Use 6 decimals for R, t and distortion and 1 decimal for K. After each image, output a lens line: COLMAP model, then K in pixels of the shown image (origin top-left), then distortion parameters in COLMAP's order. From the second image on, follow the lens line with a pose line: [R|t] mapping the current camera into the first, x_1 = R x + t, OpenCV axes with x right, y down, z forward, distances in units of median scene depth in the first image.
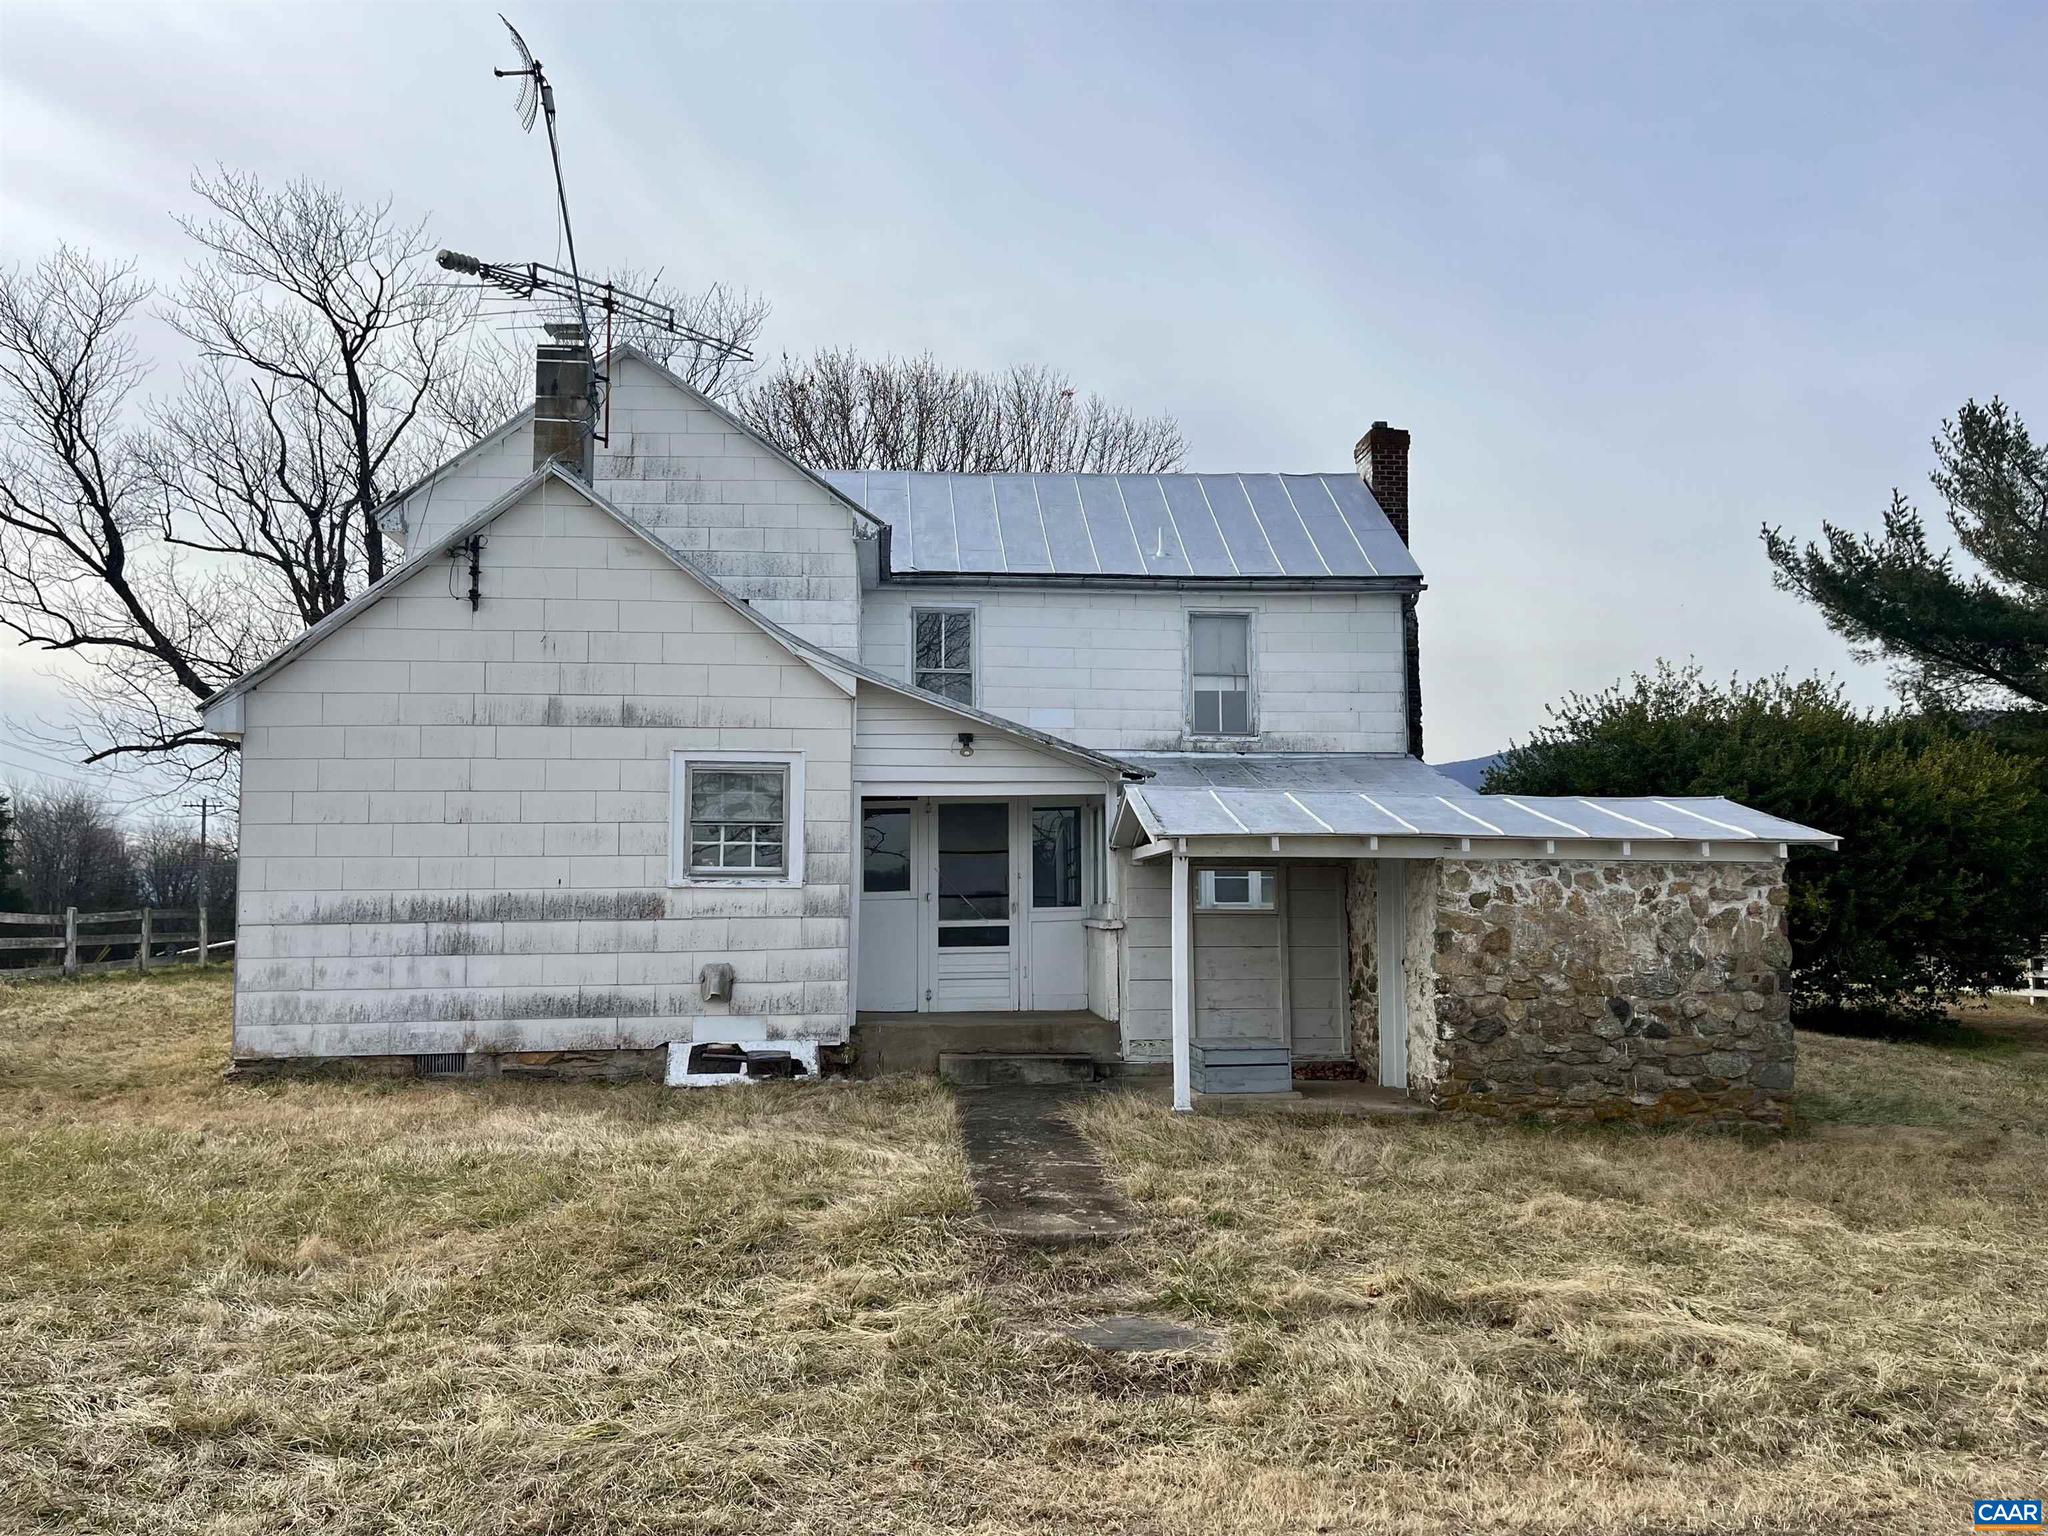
lens RADIAL K [[1586.2, 0, 1022.3], [0, 1586.2, 766.5], [0, 0, 1]] dist [0.047461, -0.071236]
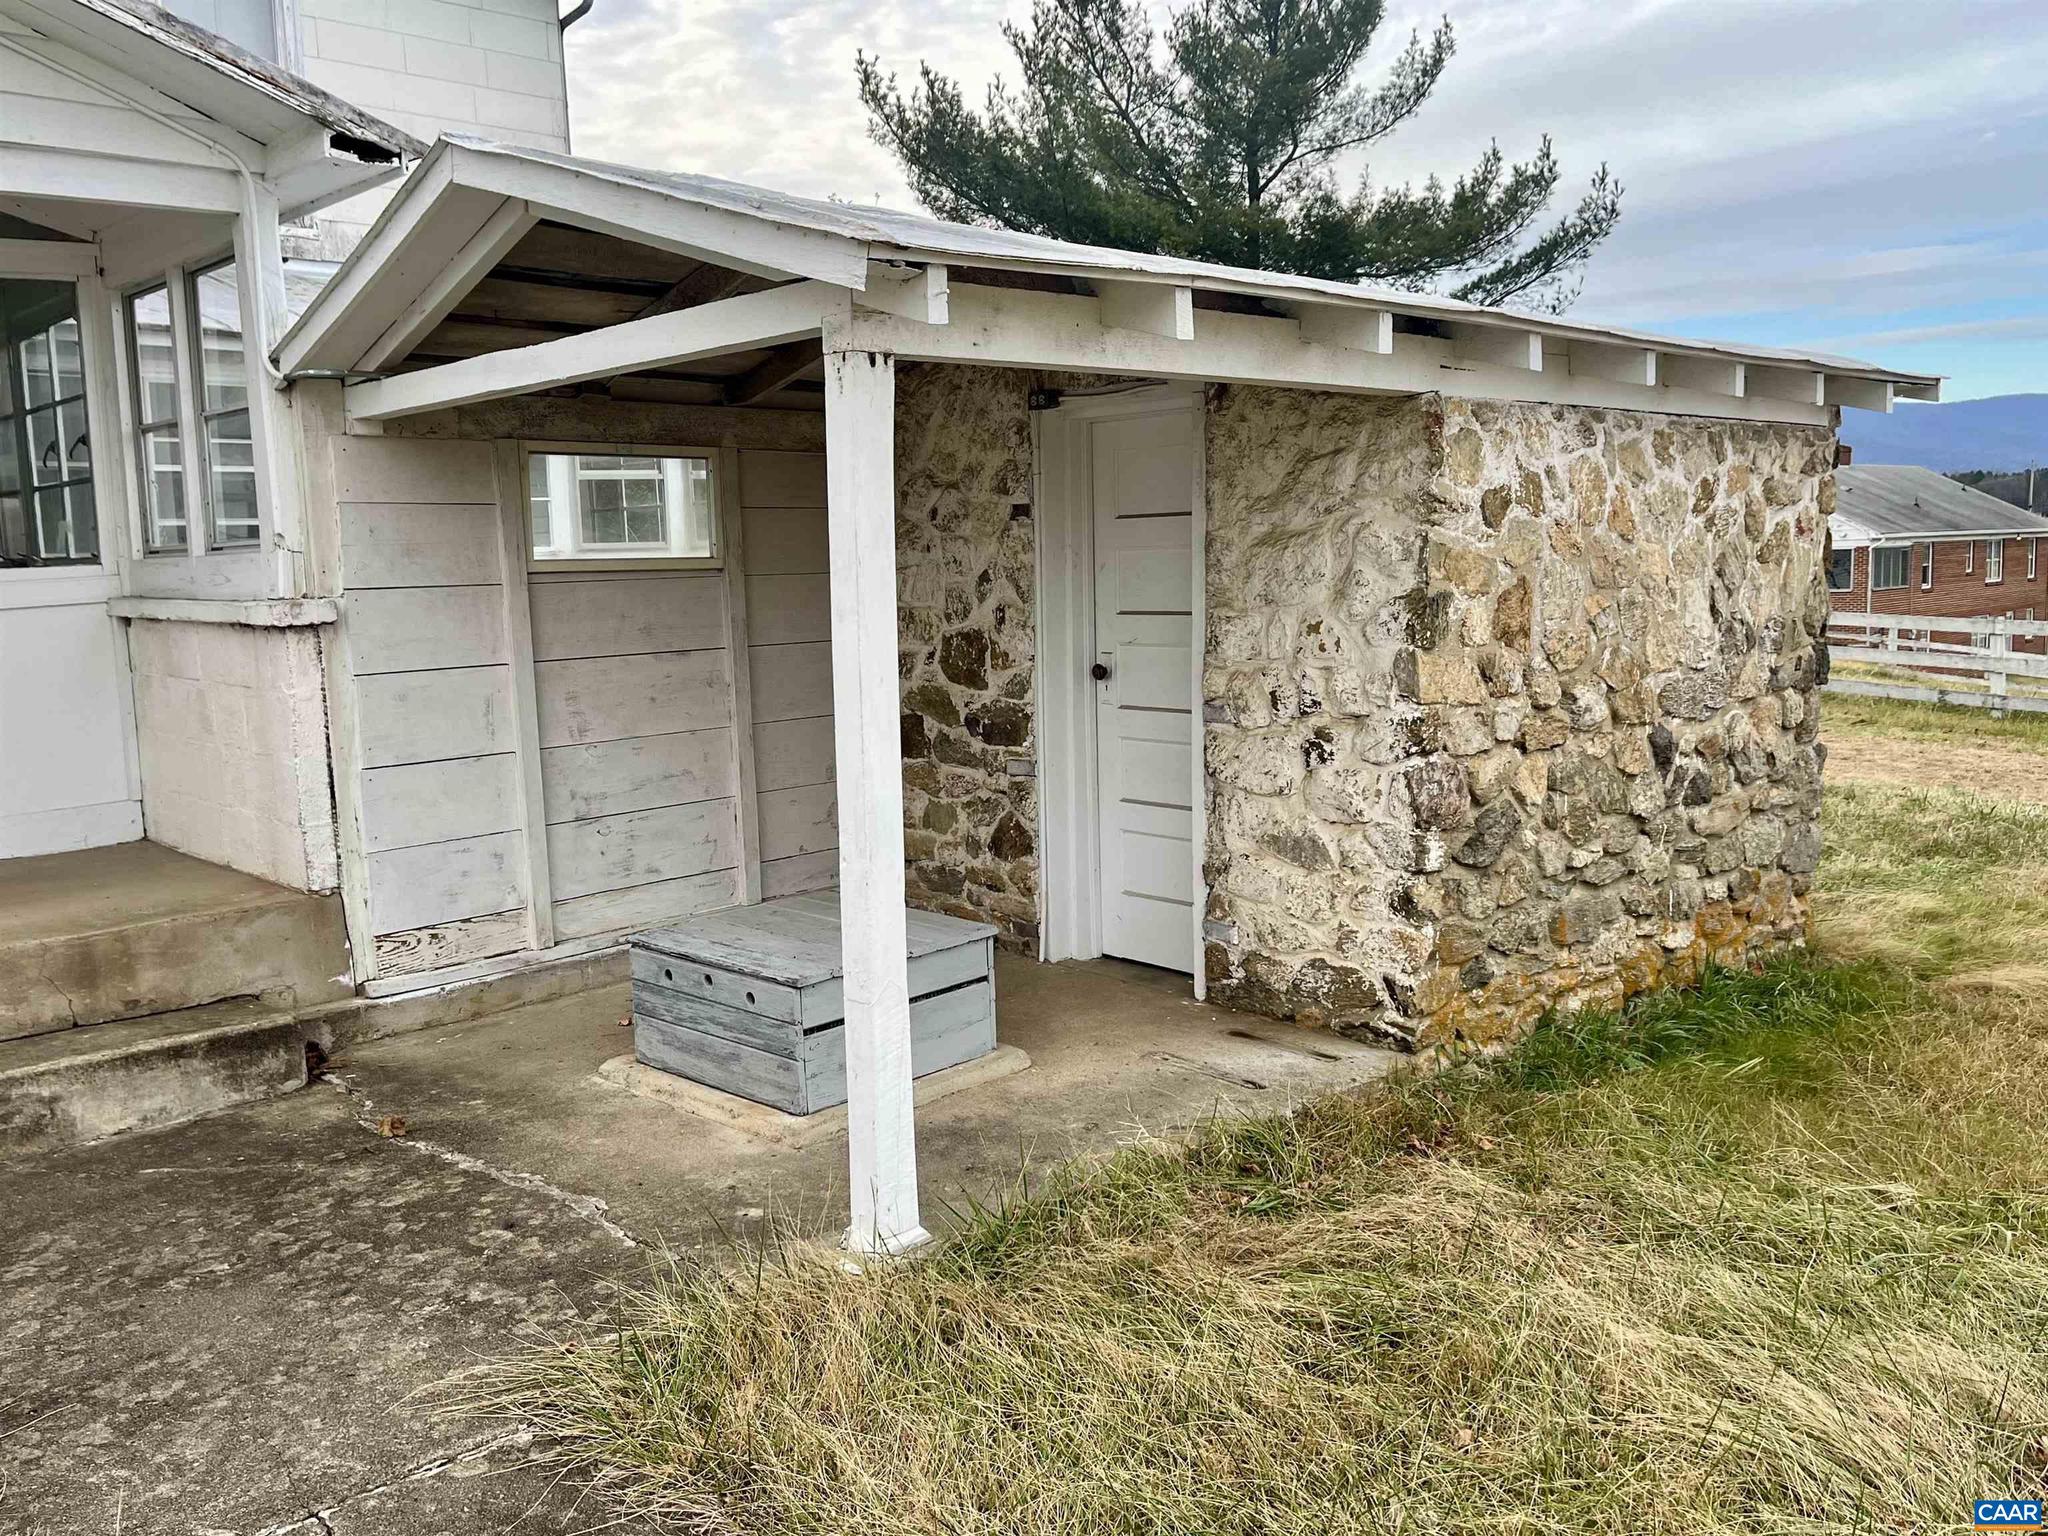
lens RADIAL K [[1706.3, 0, 1022.1], [0, 1706.3, 752.0], [0, 0, 1]] dist [0.048682, -0.058150]
pose [[0.776025, -0.095220, 0.623472, -0.054655], [-0.028437, 0.982250, 0.185409, 0.057418], [-0.630060, -0.161612, 0.759543, 0.627141]]
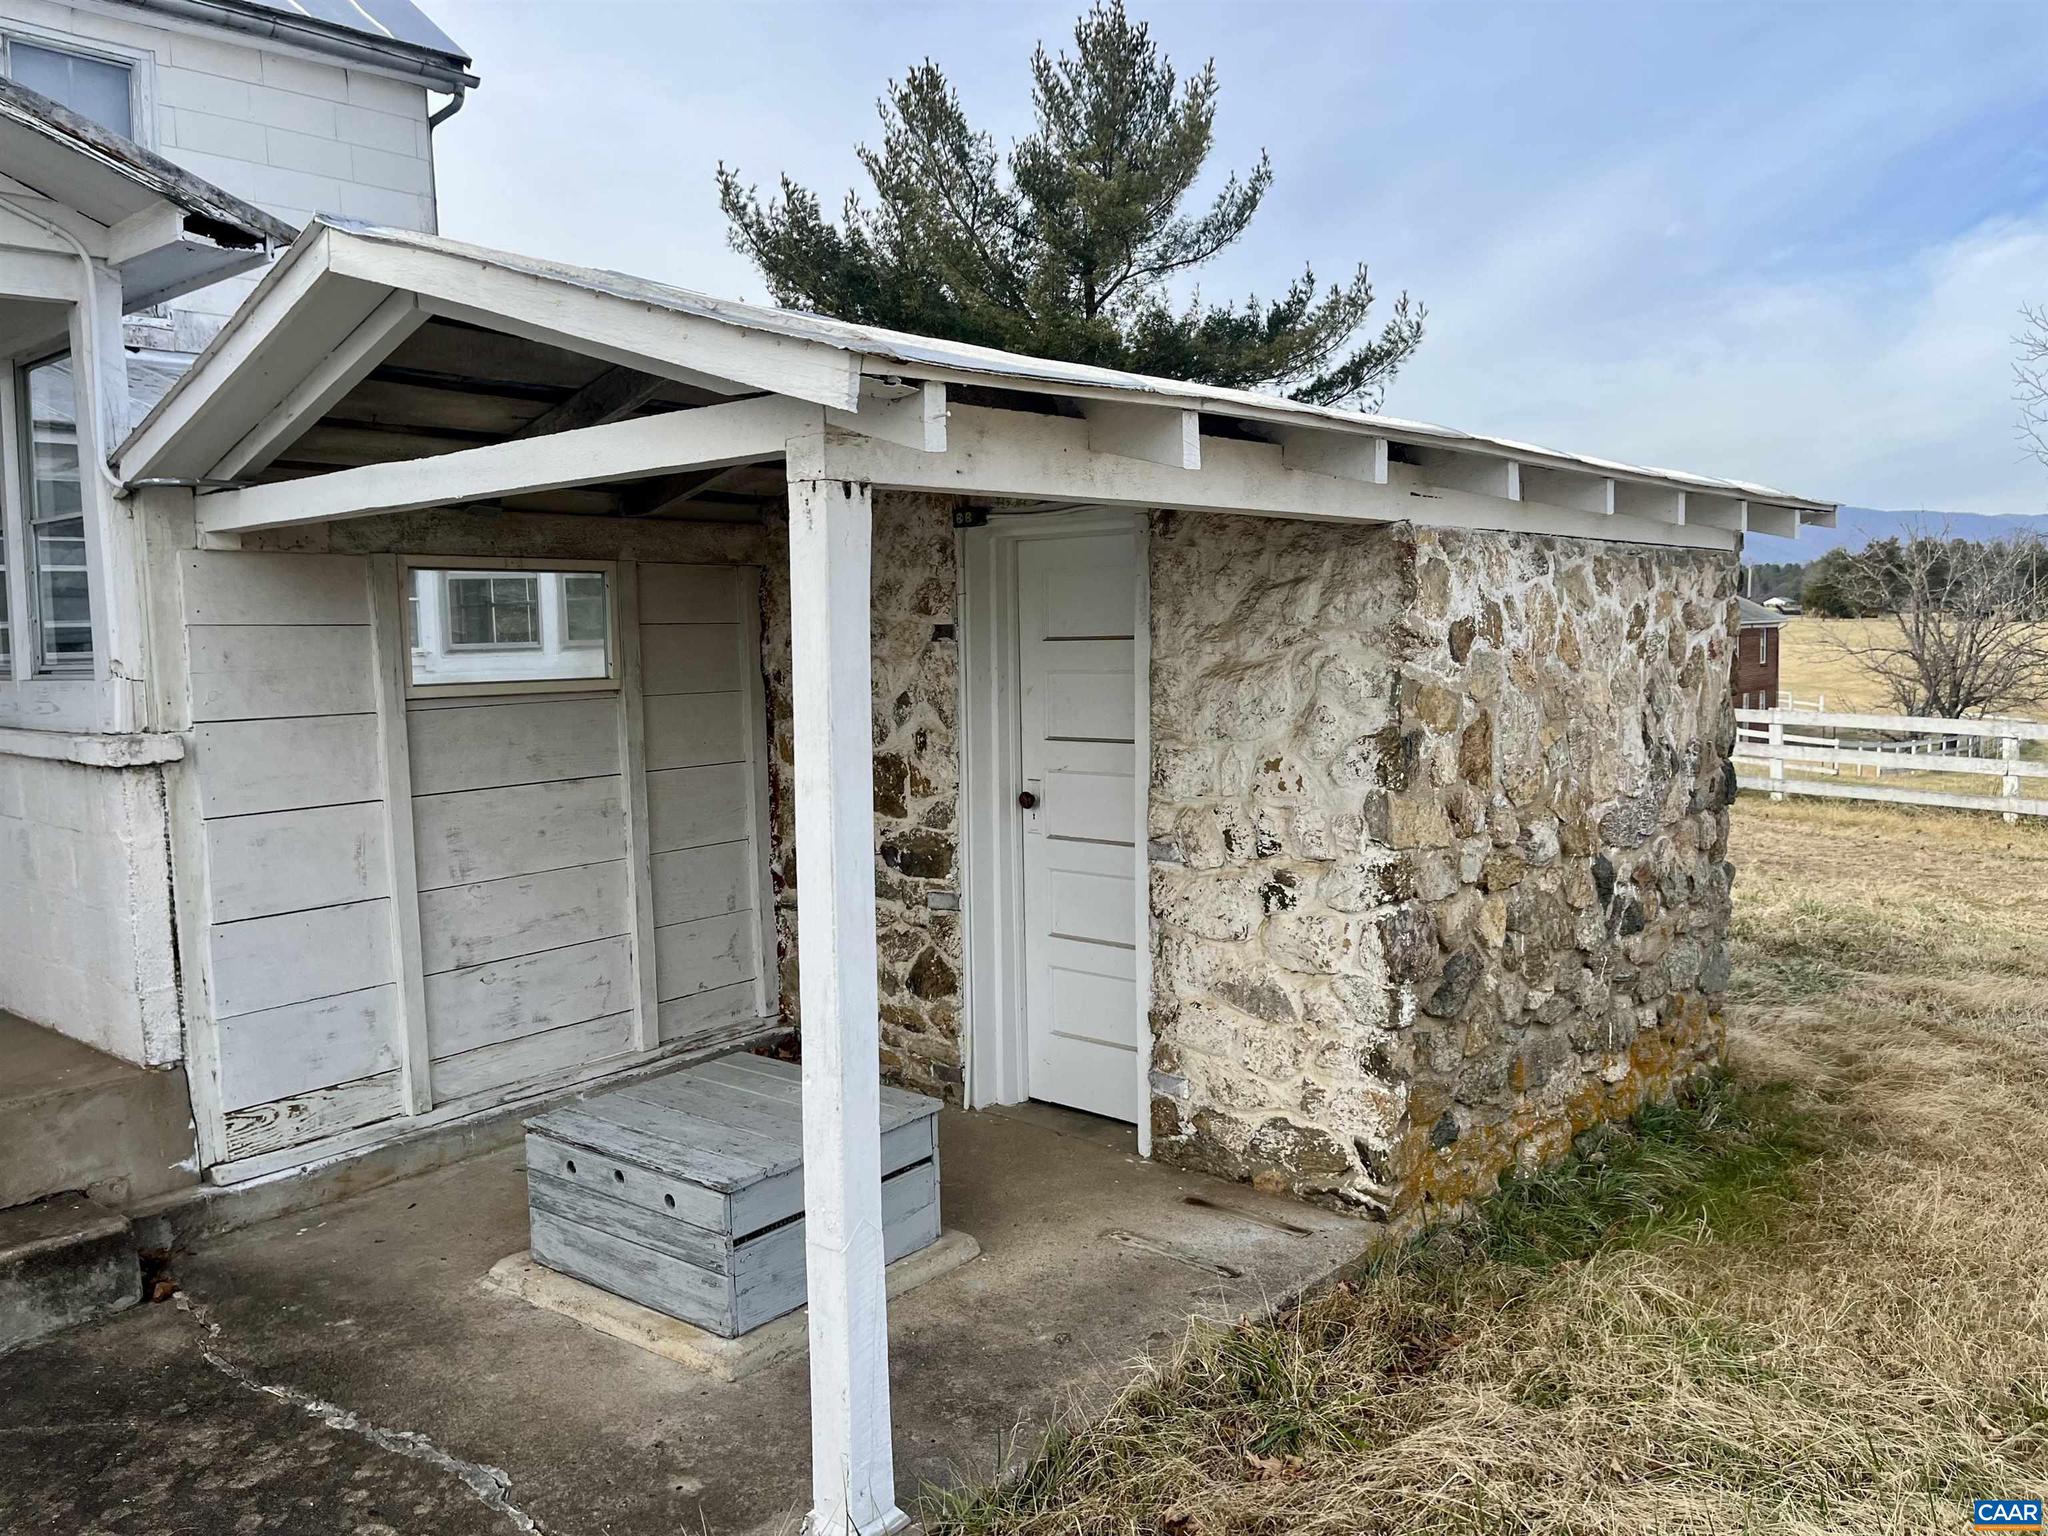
lens RADIAL K [[1586.2, 0, 1024.9], [0, 1586.2, 763.4], [0, 0, 1]] dist [0.047461, -0.071236]
pose [[0.708038, -0.076084, 0.702064, -0.036227], [-0.040786, 0.988114, 0.148217, 0.051755], [-0.704996, -0.133578, 0.696518, 0.680723]]
